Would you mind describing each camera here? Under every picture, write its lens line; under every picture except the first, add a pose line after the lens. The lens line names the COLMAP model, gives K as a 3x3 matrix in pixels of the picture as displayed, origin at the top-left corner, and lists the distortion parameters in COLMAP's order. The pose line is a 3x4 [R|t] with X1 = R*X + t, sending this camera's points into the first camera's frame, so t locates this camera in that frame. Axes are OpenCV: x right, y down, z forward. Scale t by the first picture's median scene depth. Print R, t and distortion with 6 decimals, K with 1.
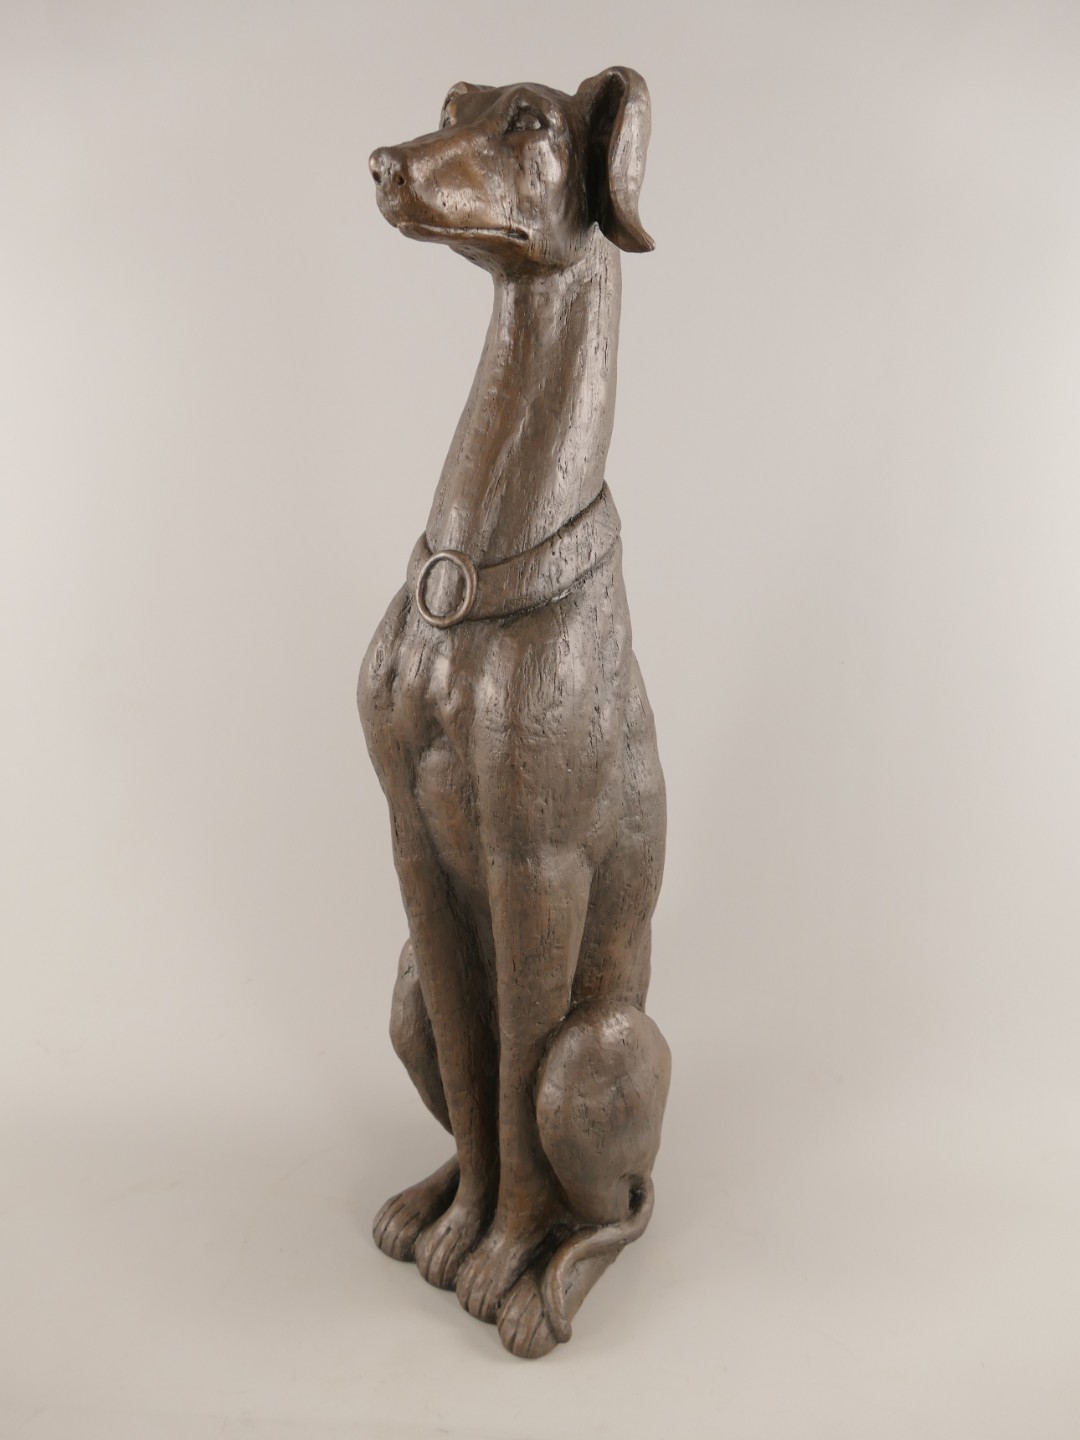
lens RADIAL K [[1154.9, 0, 547.5], [0, 1154.9, 714.1], [0, 0, 1]] dist [0.051531, 0.006415]
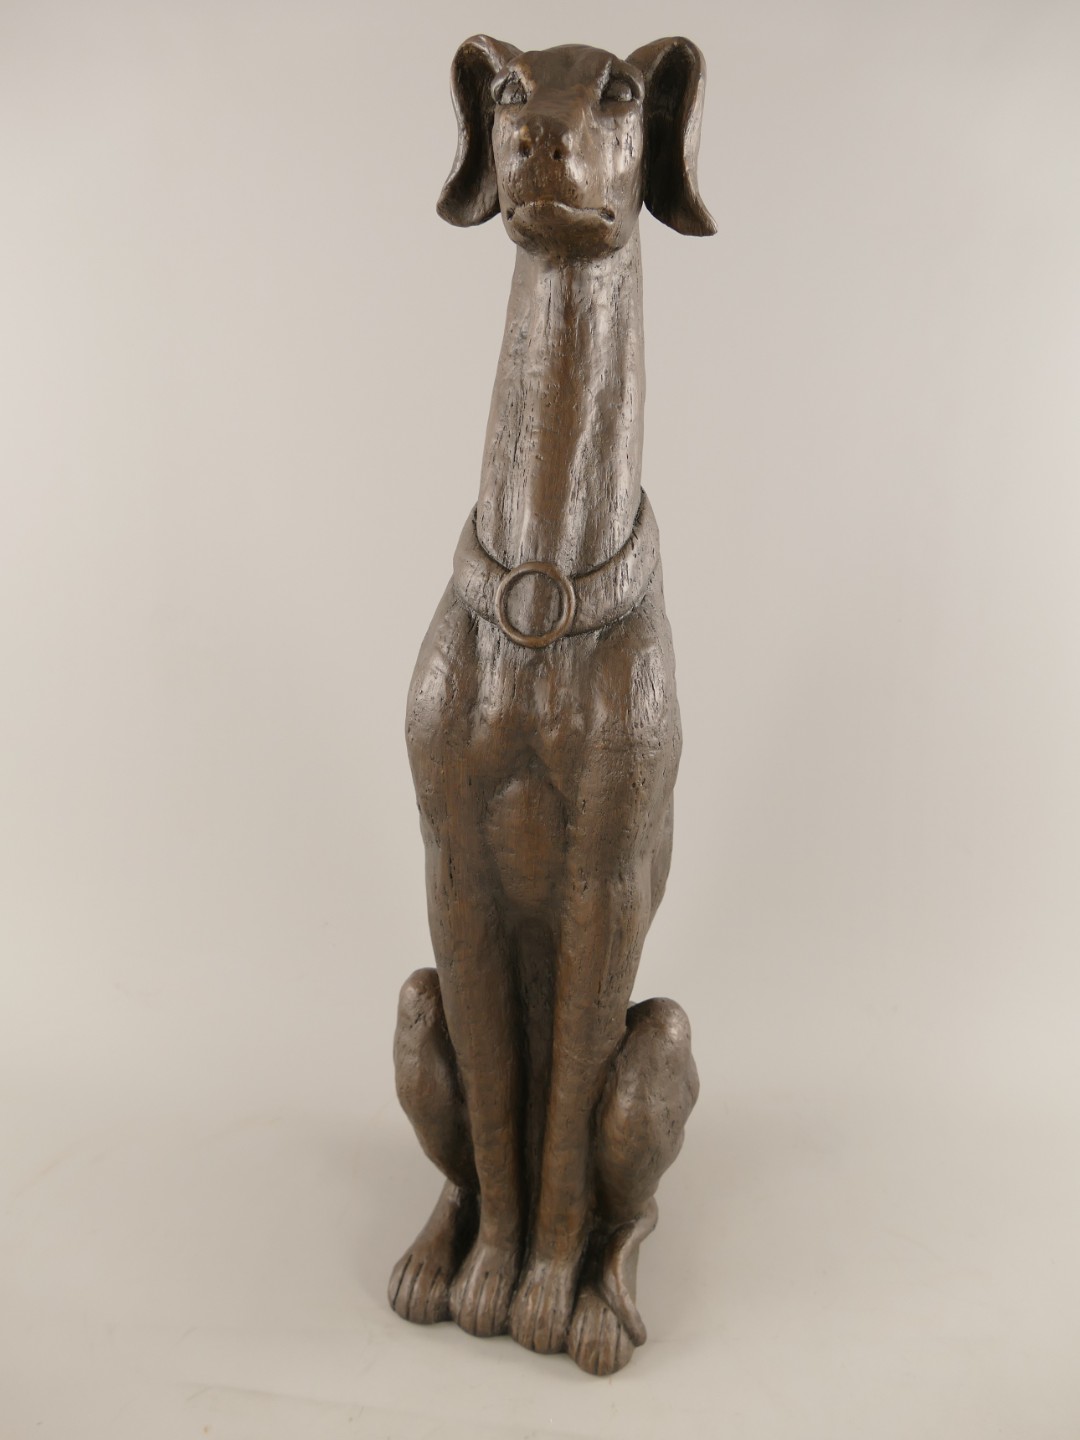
lens RADIAL K [[1154.9, 0, 545.1], [0, 1154.9, 719.3], [0, 0, 1]] dist [0.051531, 0.006415]
pose [[0.910669, -0.142611, 0.387743, -0.431180], [0.125474, 0.989673, 0.069308, -0.078036], [-0.393623, -0.014465, 0.919158, 0.149093]]
